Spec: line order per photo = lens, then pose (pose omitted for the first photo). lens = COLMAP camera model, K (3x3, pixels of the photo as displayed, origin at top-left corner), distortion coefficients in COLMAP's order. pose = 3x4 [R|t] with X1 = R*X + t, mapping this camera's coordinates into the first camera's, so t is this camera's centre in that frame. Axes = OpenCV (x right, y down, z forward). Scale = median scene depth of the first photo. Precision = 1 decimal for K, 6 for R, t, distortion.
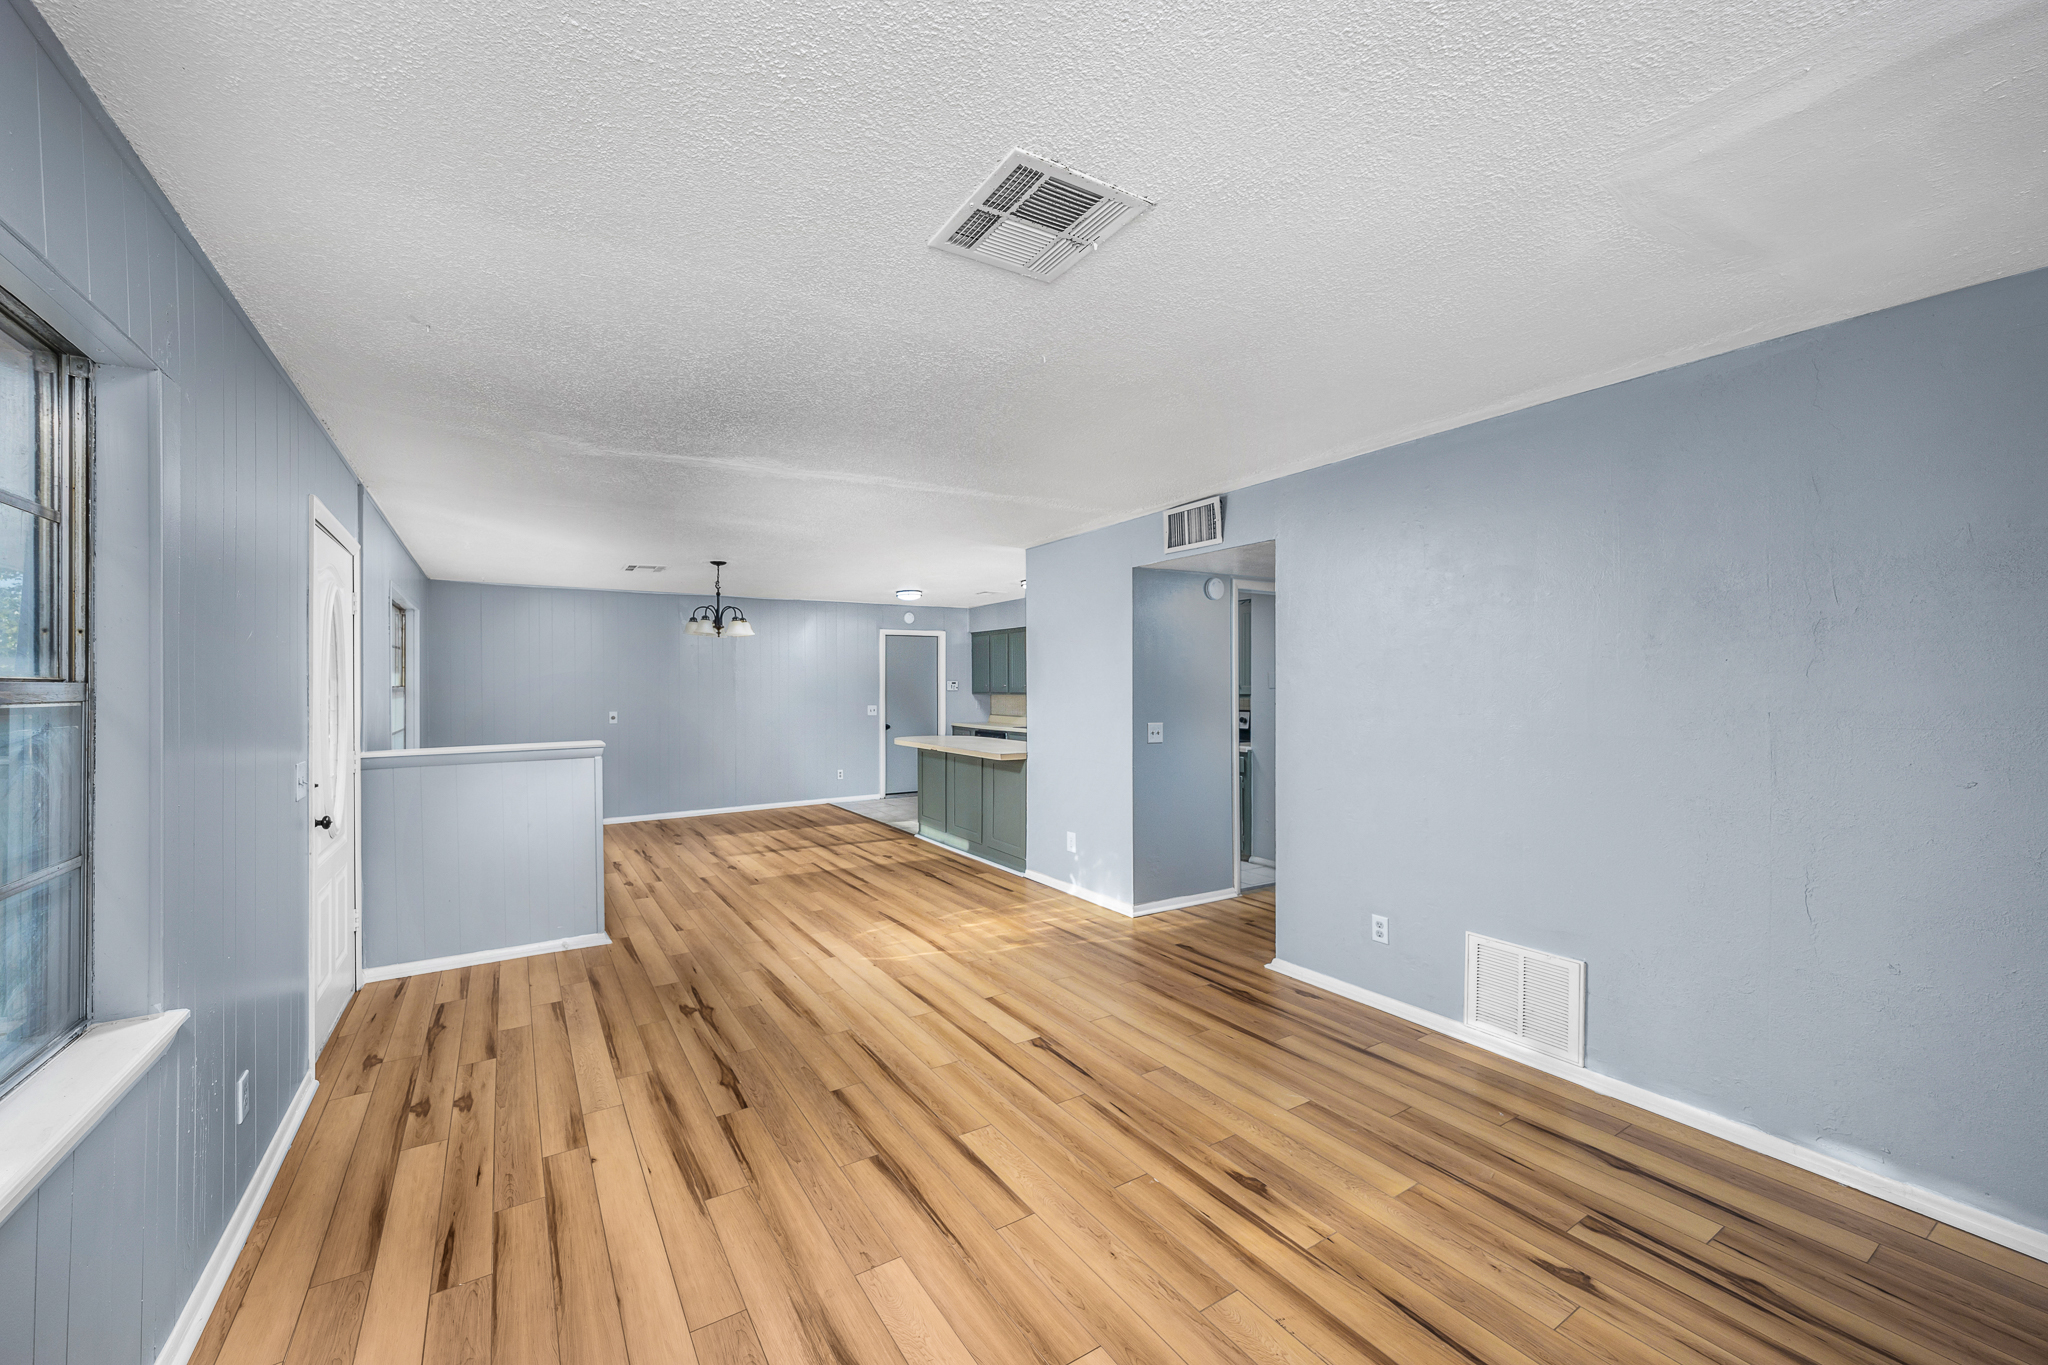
lens RADIAL K [[760.2, 0, 899.0], [0, 760.2, 681.2], [0, 0, 1]] dist [0.012860, -0.000336]
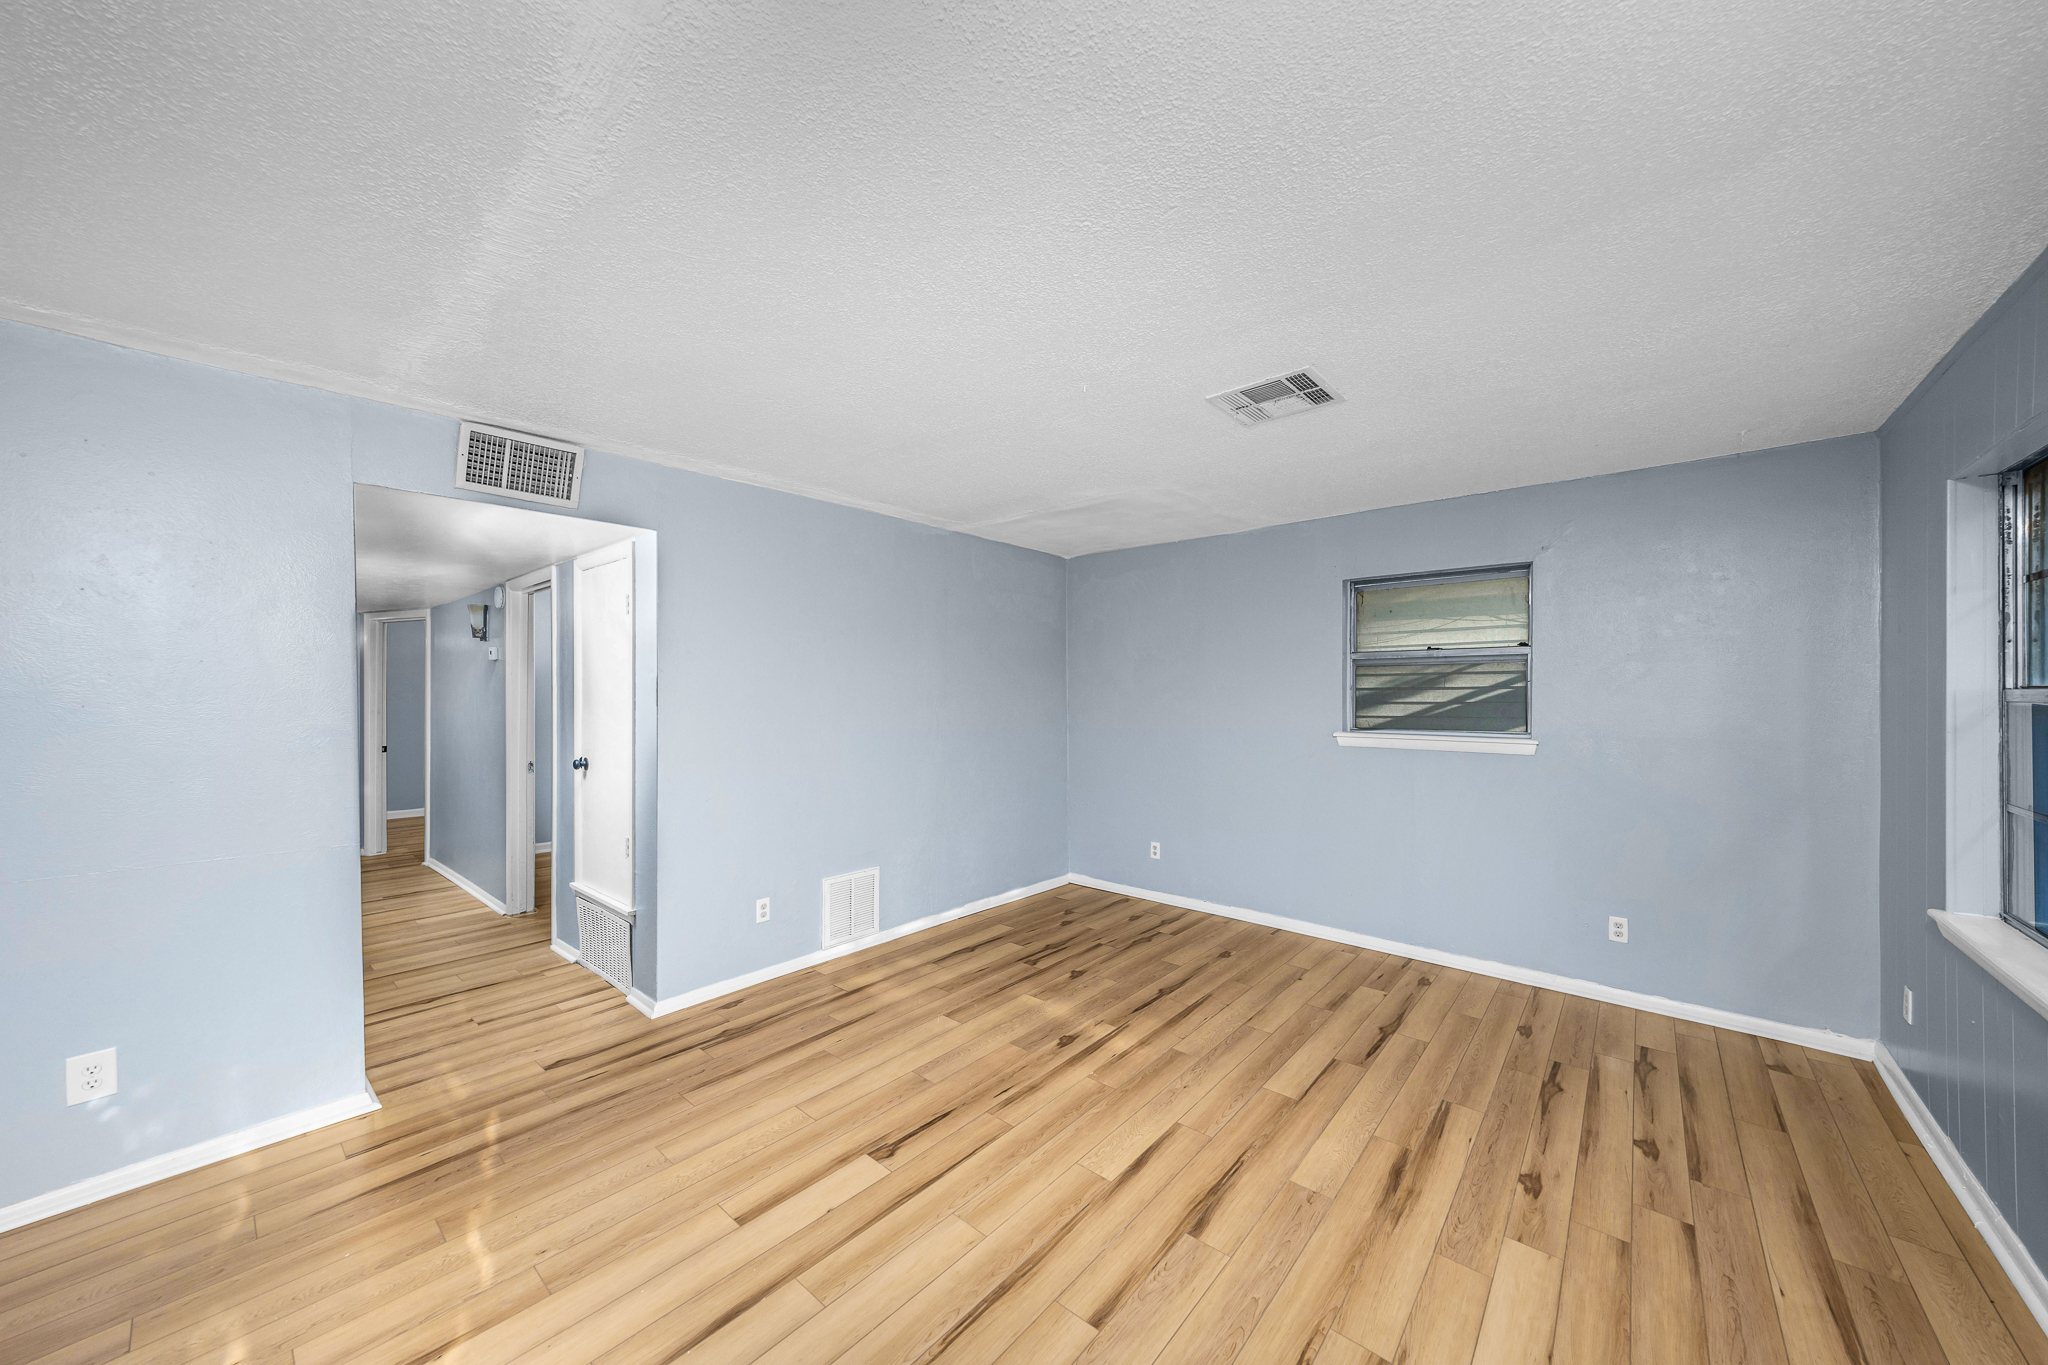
lens RADIAL K [[741.1, 0, 1024.0], [0, 741.1, 682.5], [0, 0, 1]] dist [-0.000539, -0.000026]
pose [[-0.380523, 0.013301, 0.924676, -0.582940], [0.000314, 0.999898, -0.014254, 0.005627], [-0.924771, -0.005134, -0.380488, 1.171993]]
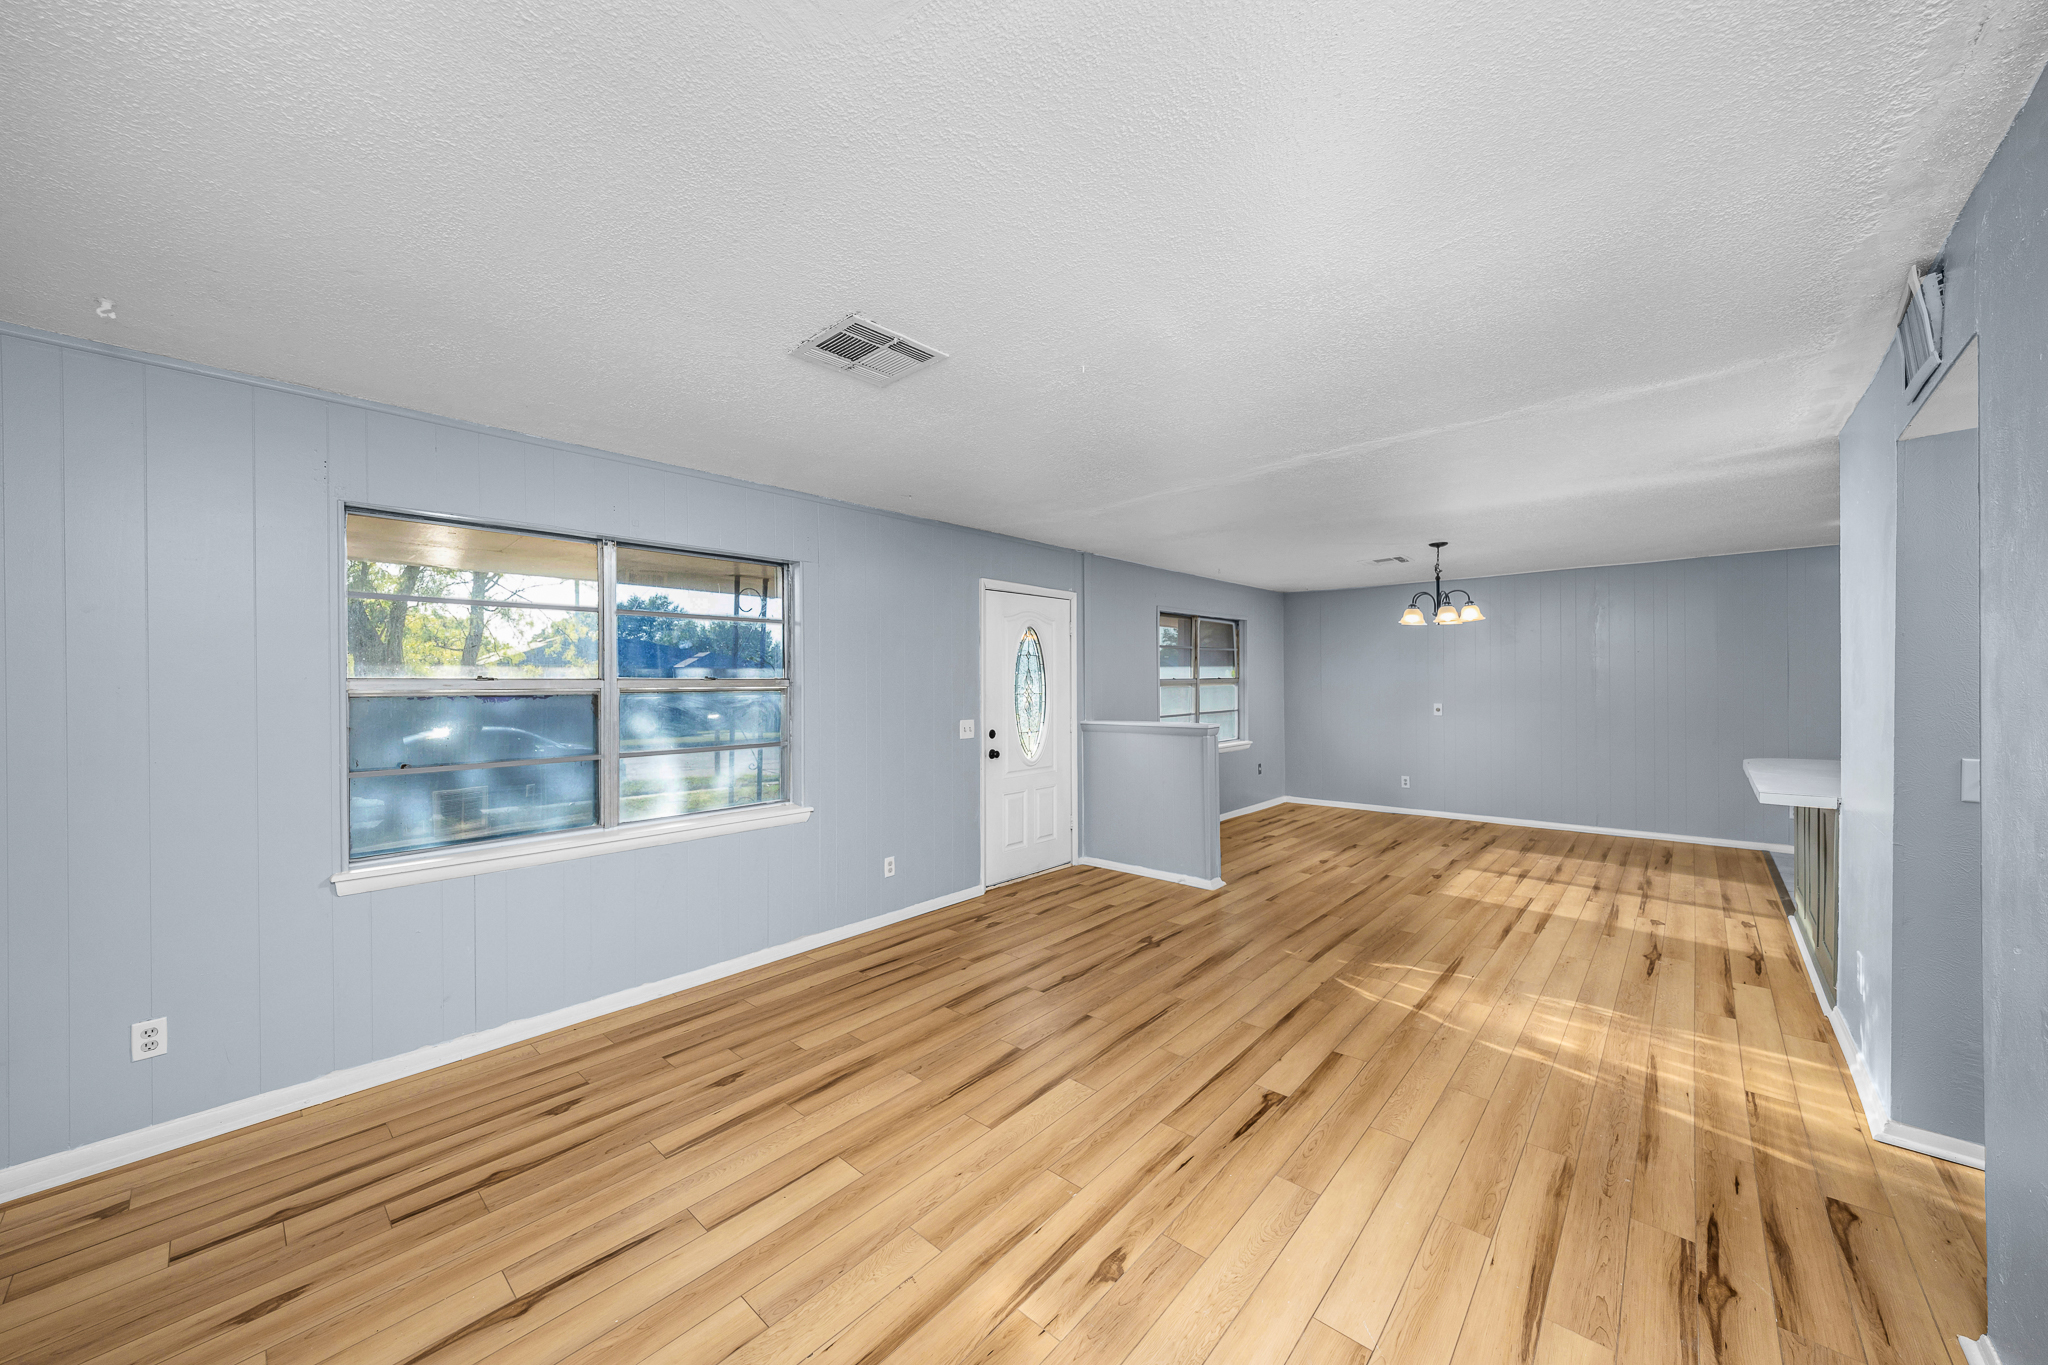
lens RADIAL K [[728.5, 0, 1024.0], [0, 728.5, 682.5], [0, 0, 1]] dist [0.012126, -0.000187]
pose [[0.343263, 0.009711, -0.939189, 0.866540], [0.003995, 0.999922, 0.011799, -0.002641], [0.939231, -0.007803, 0.343198, 0.464706]]
